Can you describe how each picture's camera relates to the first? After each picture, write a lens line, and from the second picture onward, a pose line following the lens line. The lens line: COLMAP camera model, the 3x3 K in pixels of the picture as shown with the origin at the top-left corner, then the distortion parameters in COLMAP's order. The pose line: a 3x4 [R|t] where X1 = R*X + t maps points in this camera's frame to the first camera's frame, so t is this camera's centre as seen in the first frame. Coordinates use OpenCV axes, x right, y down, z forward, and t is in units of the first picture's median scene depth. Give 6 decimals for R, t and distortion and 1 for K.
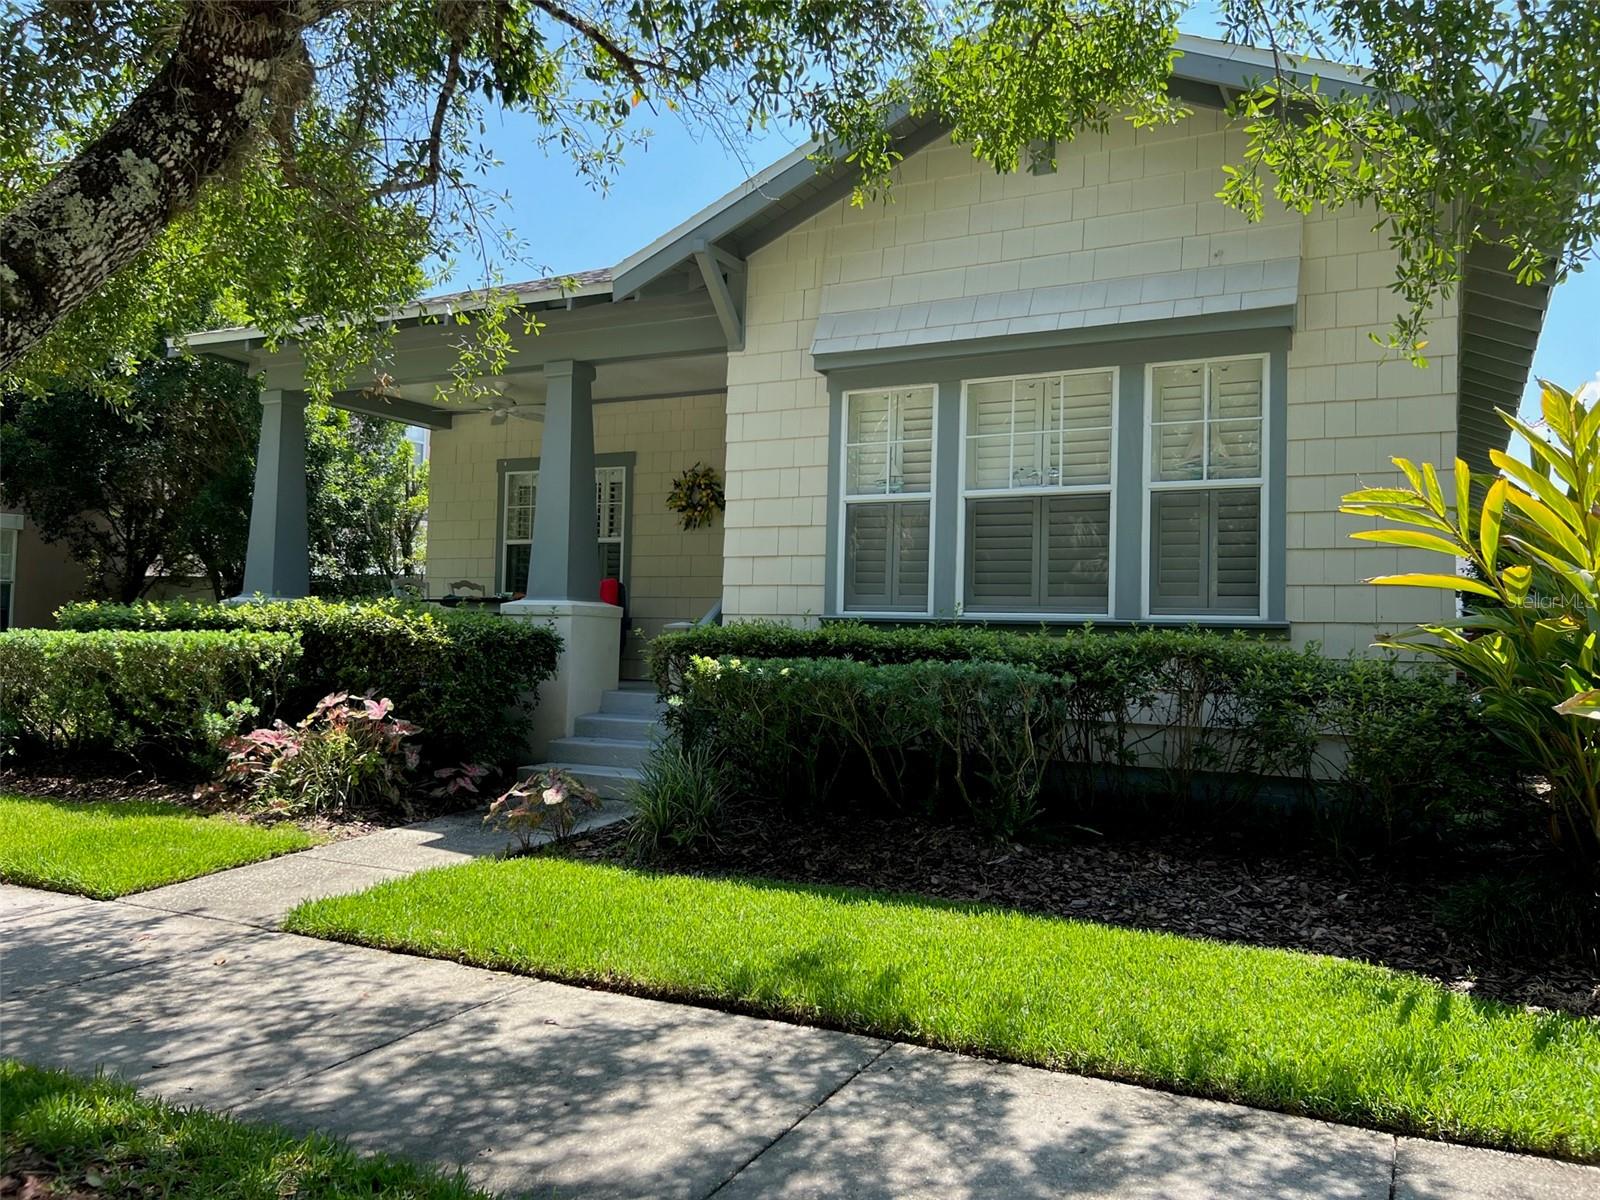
lens RADIAL K [[1199.6, 0, 809.1], [0, 1199.6, 591.7], [0, 0, 1]] dist [0.041864, -0.040301]
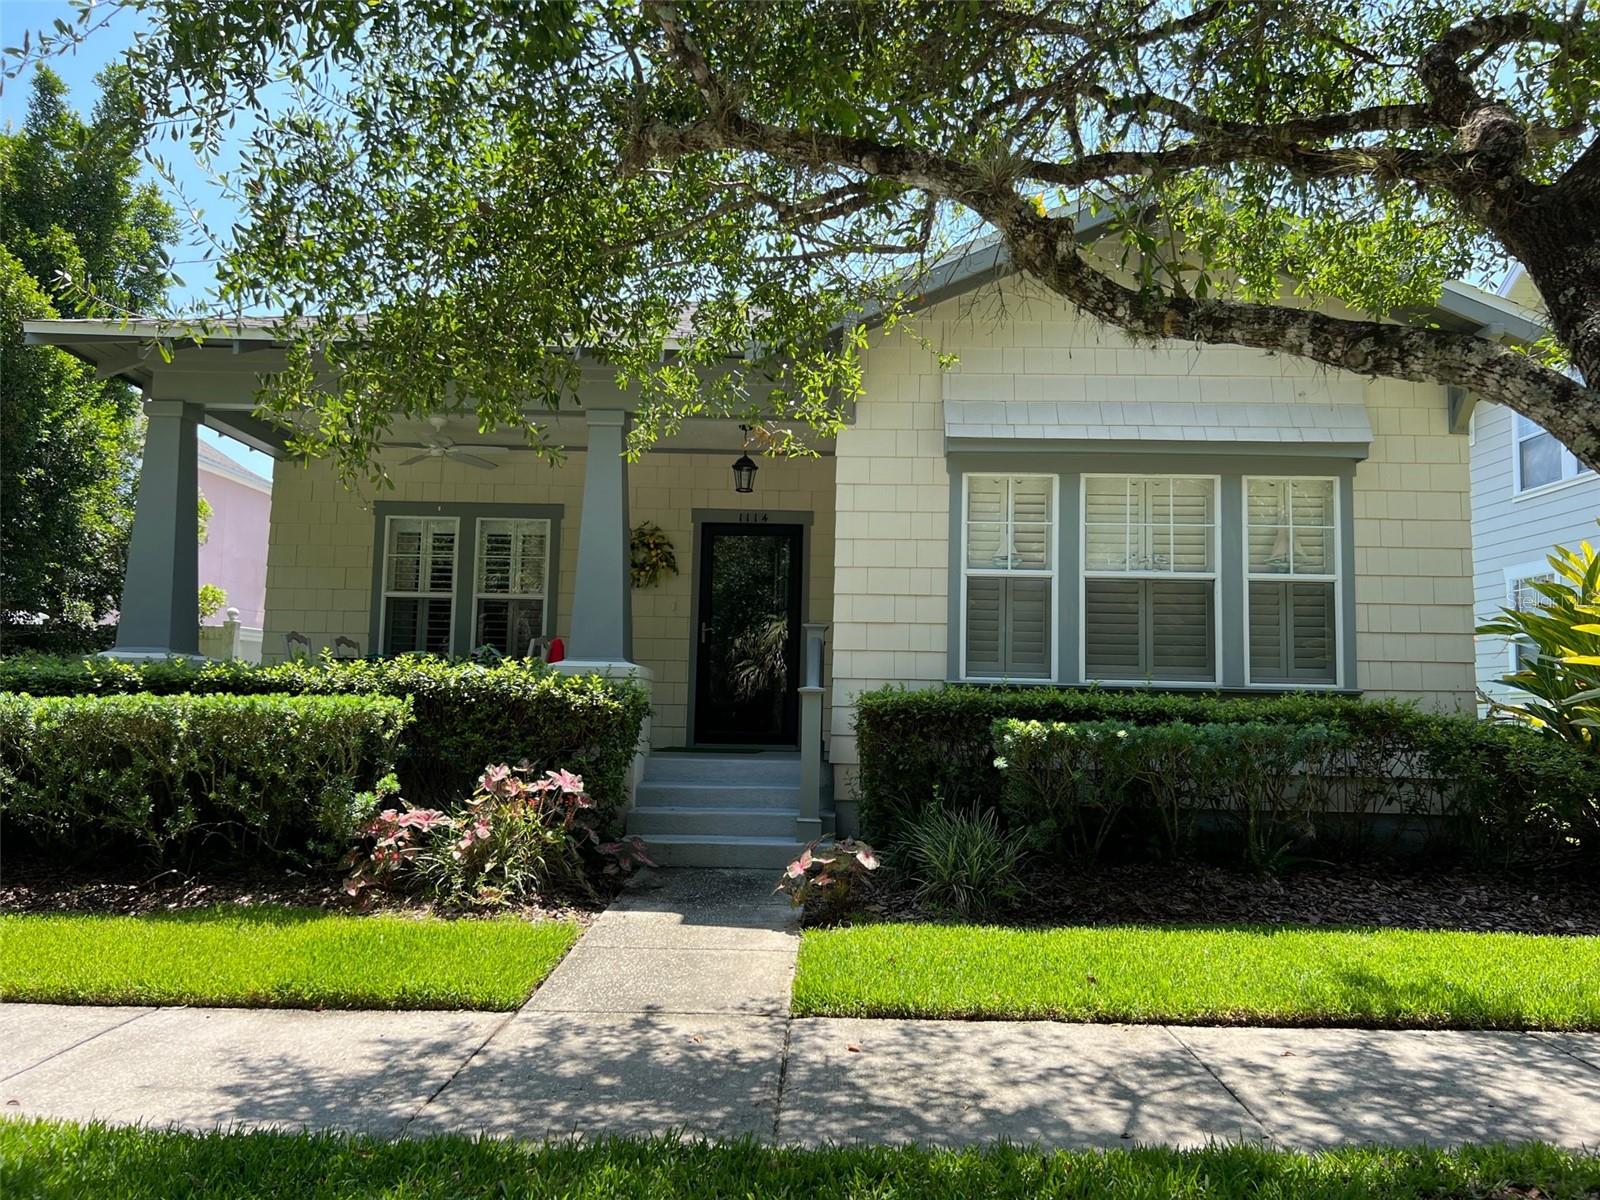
lens RADIAL K [[1199.6, 0, 812.0], [0, 1199.6, 598.4], [0, 0, 1]] dist [0.041864, -0.040301]
pose [[0.895428, 0.036486, 0.443709, -1.056313], [-0.016458, 0.998668, -0.048908, 0.002060], [-0.444902, 0.036491, 0.894835, 0.179803]]
